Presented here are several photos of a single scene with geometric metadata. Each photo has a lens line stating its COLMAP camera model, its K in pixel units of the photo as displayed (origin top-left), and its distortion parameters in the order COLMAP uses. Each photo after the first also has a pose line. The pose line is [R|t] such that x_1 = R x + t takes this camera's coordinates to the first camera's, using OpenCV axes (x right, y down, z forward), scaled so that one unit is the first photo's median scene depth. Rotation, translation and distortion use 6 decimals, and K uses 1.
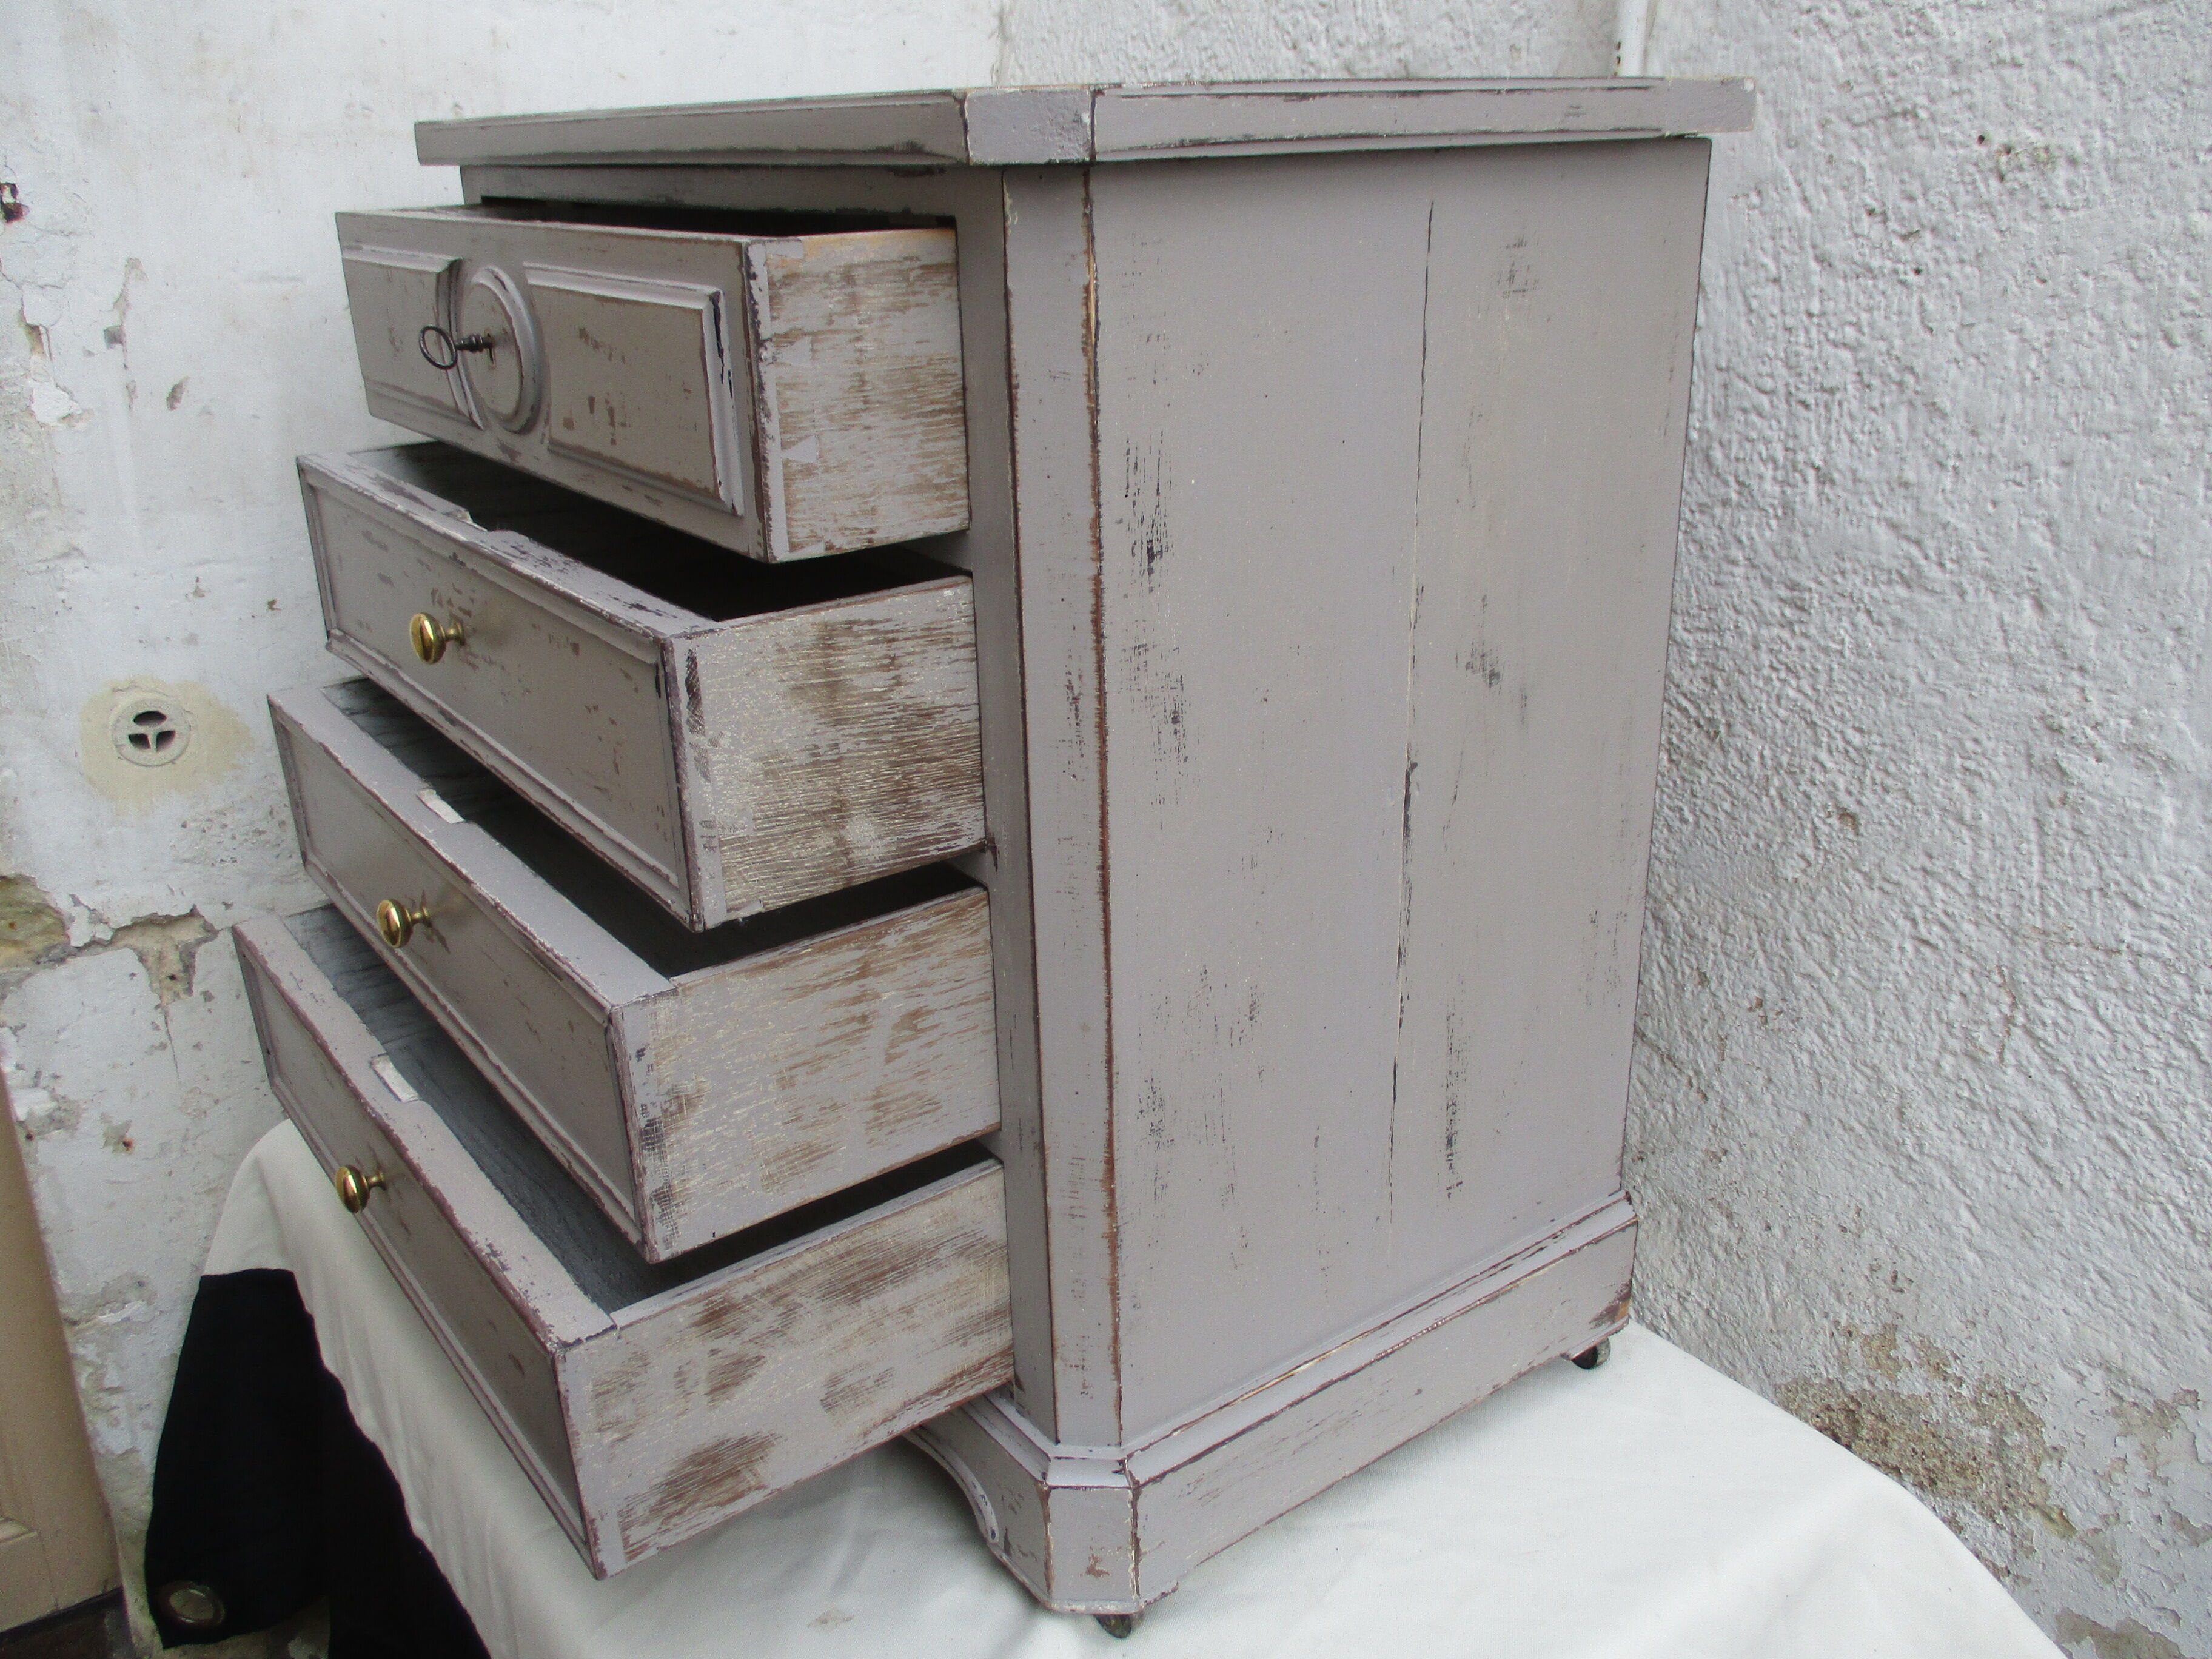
lens RADIAL K [[1835.1, 0, 1106.0], [0, 1835.1, 829.5], [0, 0, 1]] dist [-0.018494, -0.007423]
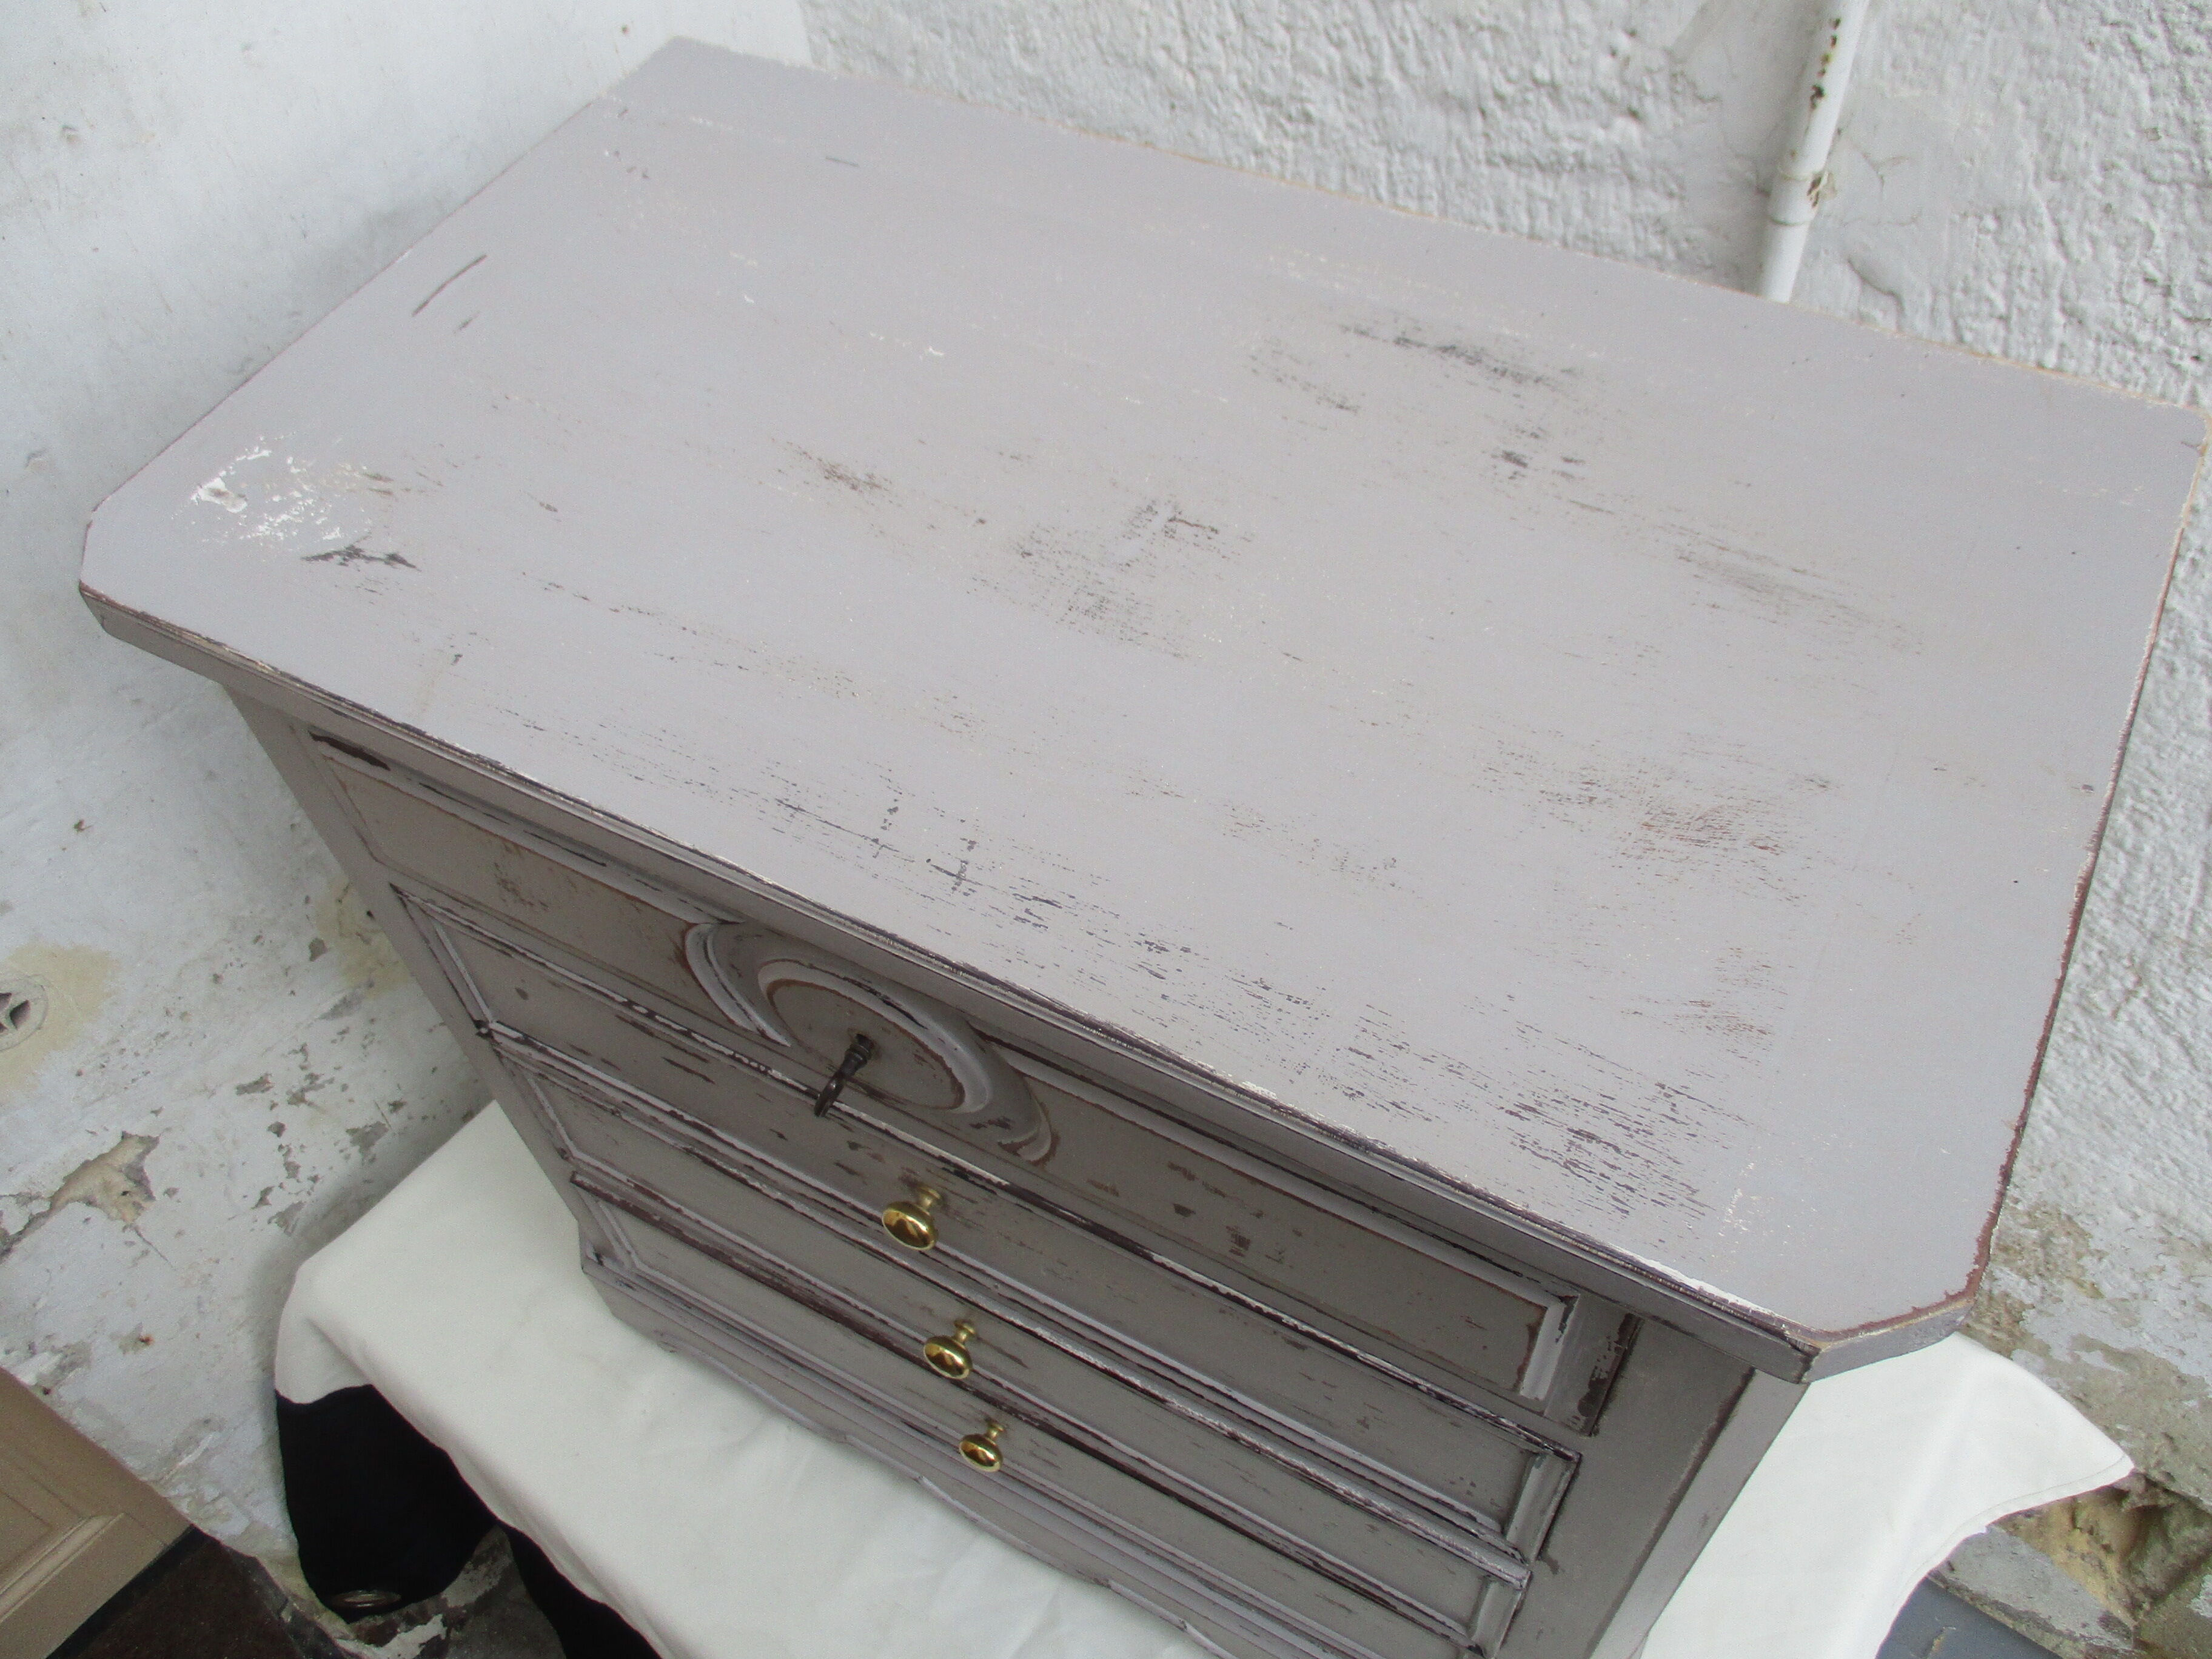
lens RADIAL K [[1835.1, 0, 1106.0], [0, 1835.1, 829.5], [0, 0, 1]] dist [-0.018494, -0.007423]
pose [[0.958647, -0.243994, 0.146500, -0.200061], [0.138900, 0.850416, 0.507445, -0.593035], [-0.248400, -0.466112, 0.849139, 0.307272]]
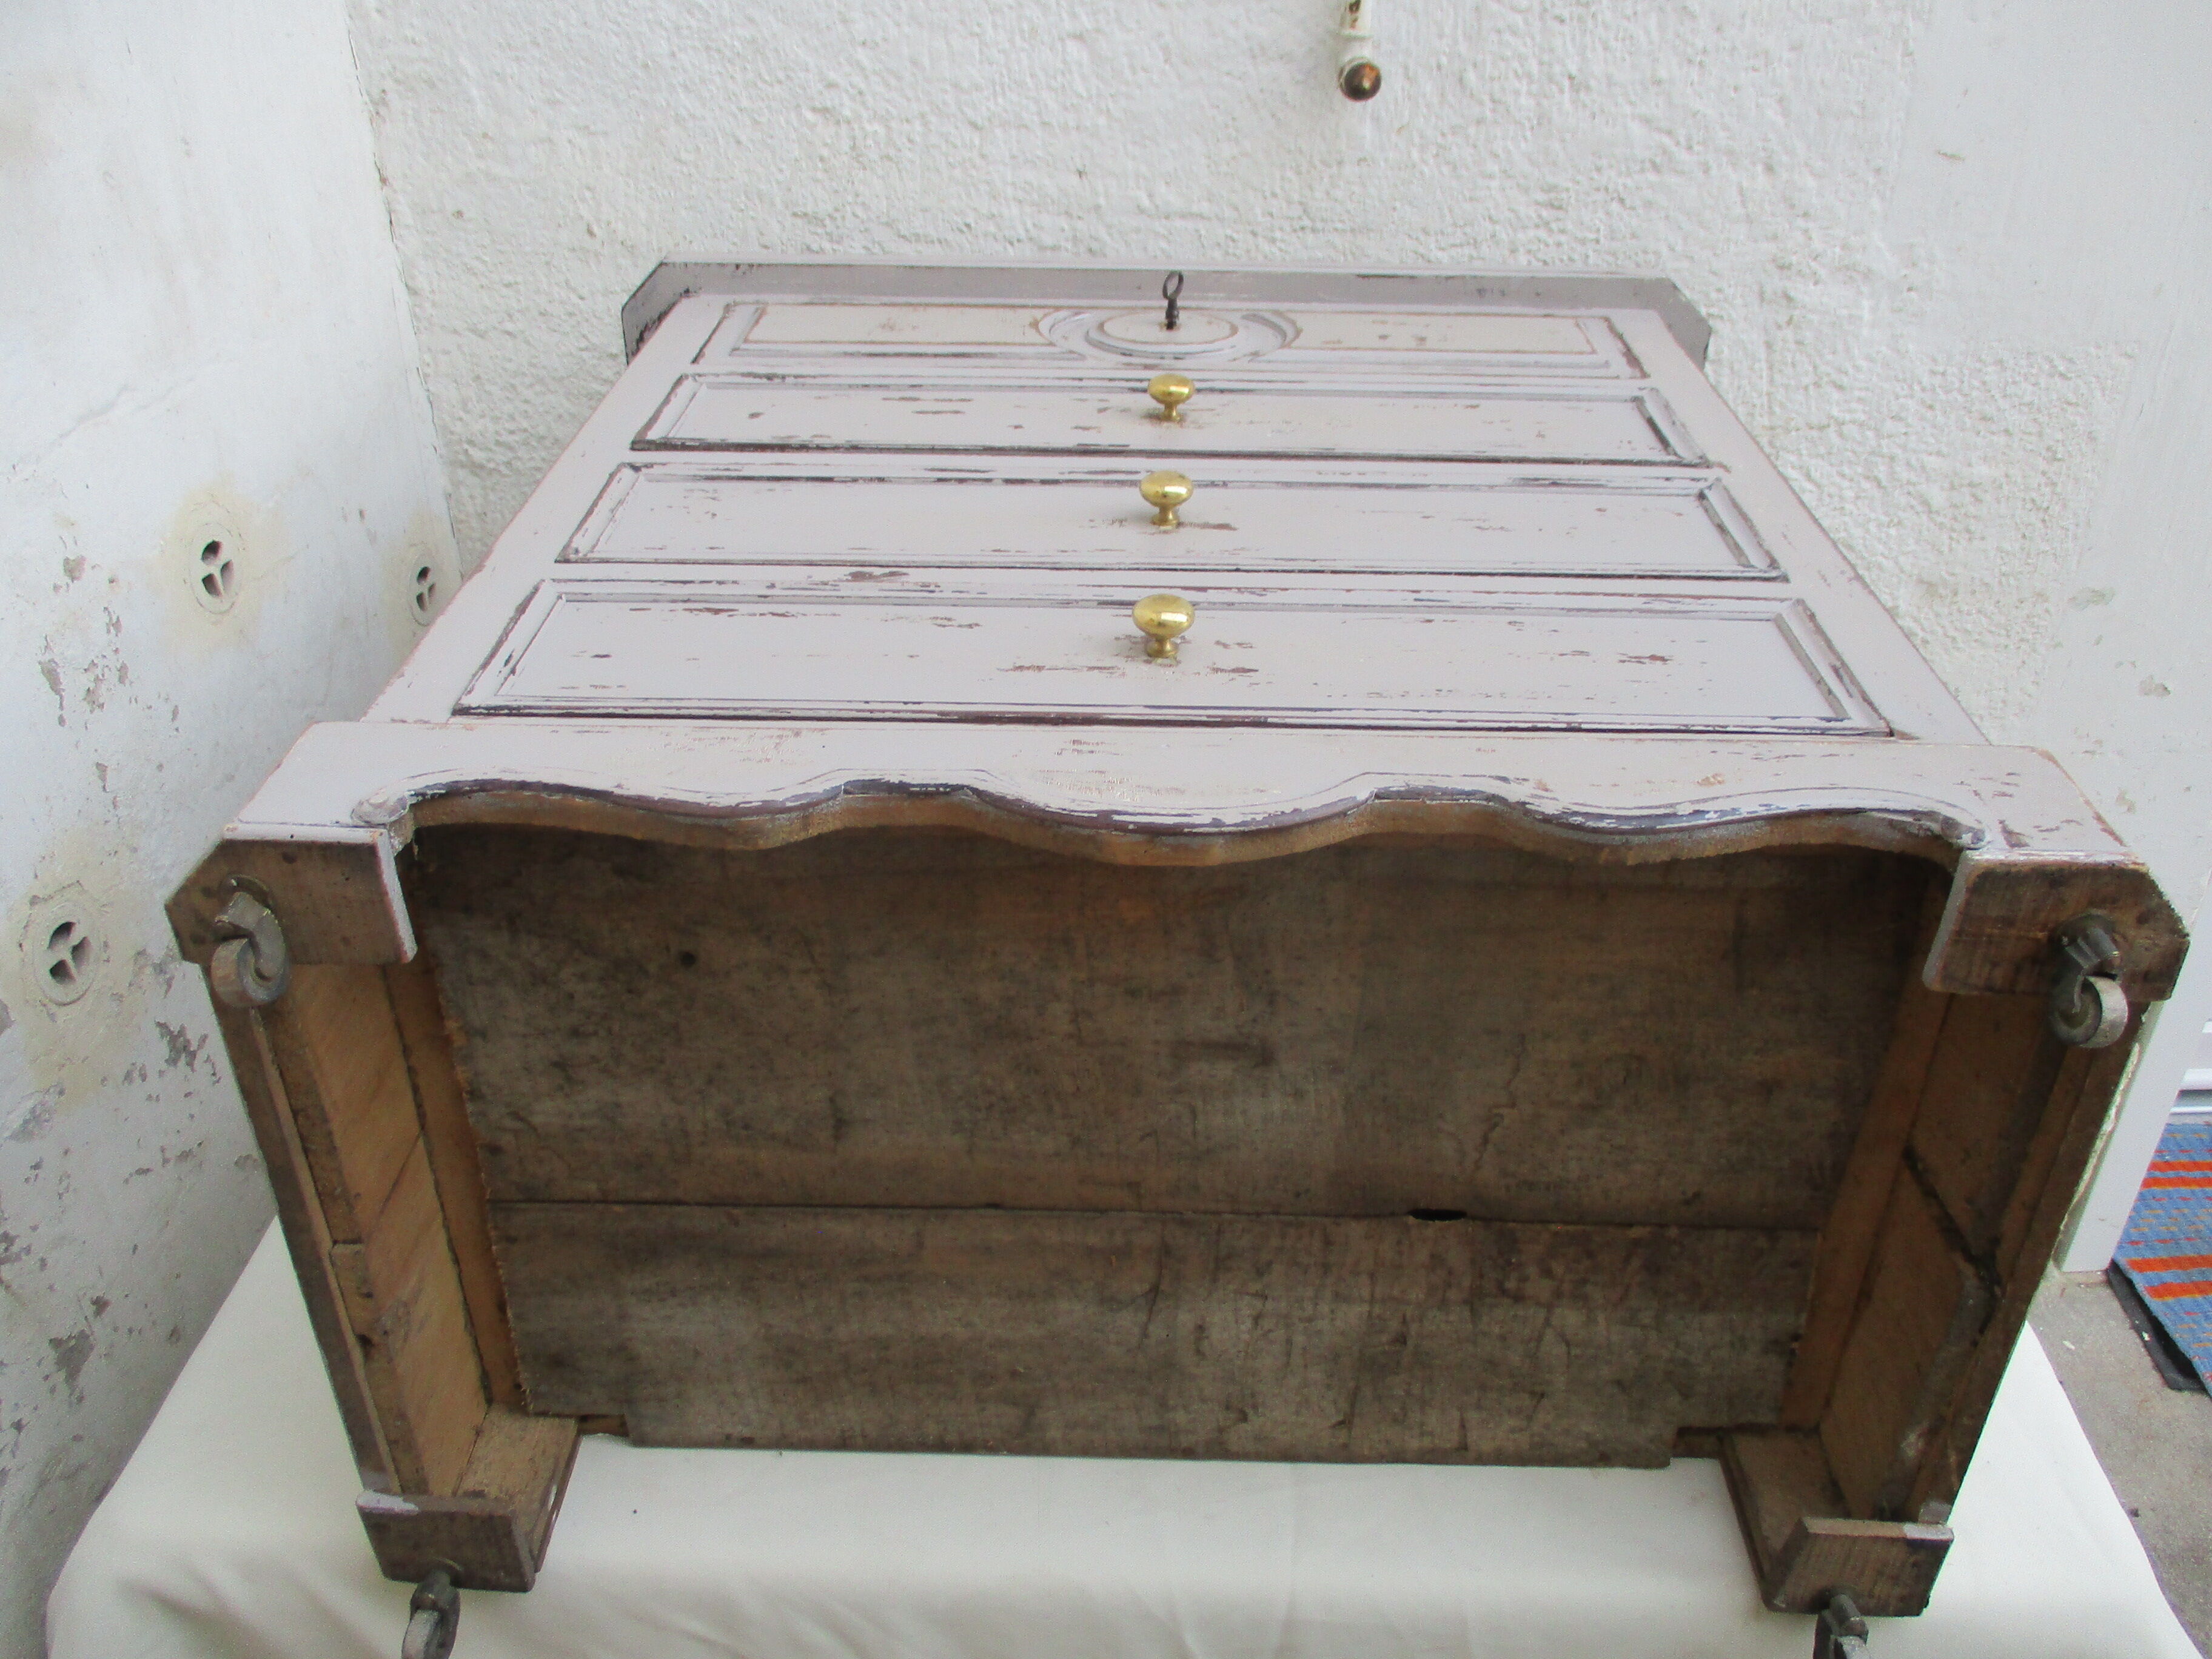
lens RADIAL K [[1835.1, 0, 1106.0], [0, 1835.1, 829.5], [0, 0, 1]] dist [-0.018494, -0.007423]
pose [[0.629856, -0.405156, 0.662668, -0.743055], [0.258870, 0.913894, 0.312704, -0.207222], [-0.732303, -0.025414, 0.680505, 0.450794]]
